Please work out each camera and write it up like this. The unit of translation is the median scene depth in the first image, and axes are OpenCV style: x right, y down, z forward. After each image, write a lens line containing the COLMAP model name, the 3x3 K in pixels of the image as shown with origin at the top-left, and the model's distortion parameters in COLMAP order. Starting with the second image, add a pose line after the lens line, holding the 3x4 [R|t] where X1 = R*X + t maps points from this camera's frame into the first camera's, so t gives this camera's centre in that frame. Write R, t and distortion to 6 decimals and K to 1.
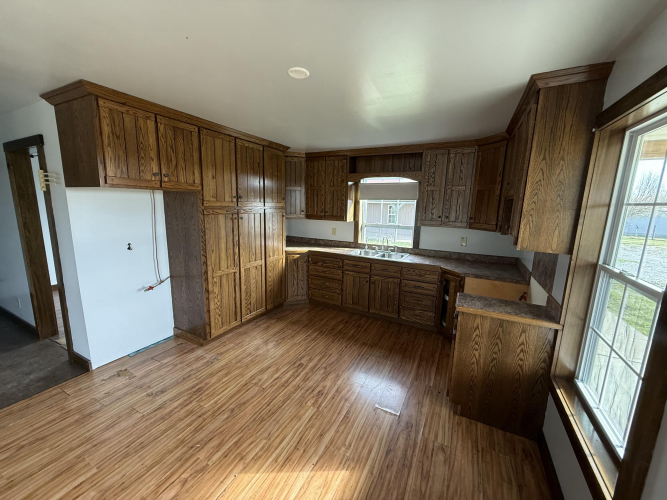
lens RADIAL K [[266.0, 0, 333.6], [0, 266.0, 249.7], [0, 0, 1]] dist [-0.001216, -0.000095]
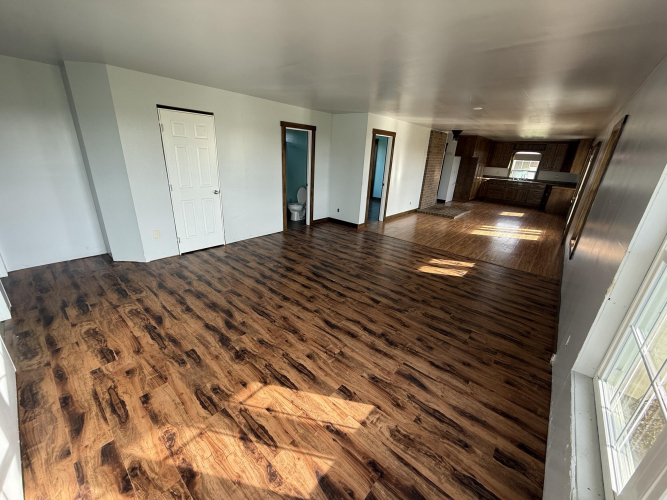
lens RADIAL K [[266.0, 0, 333.6], [0, 266.0, 249.7], [0, 0, 1]] dist [-0.001216, -0.000095]
pose [[0.972656, 0.103294, -0.208017, -1.029965], [-0.067814, 0.982934, 0.171005, 0.364584], [0.222130, -0.152223, 0.963061, -2.122922]]
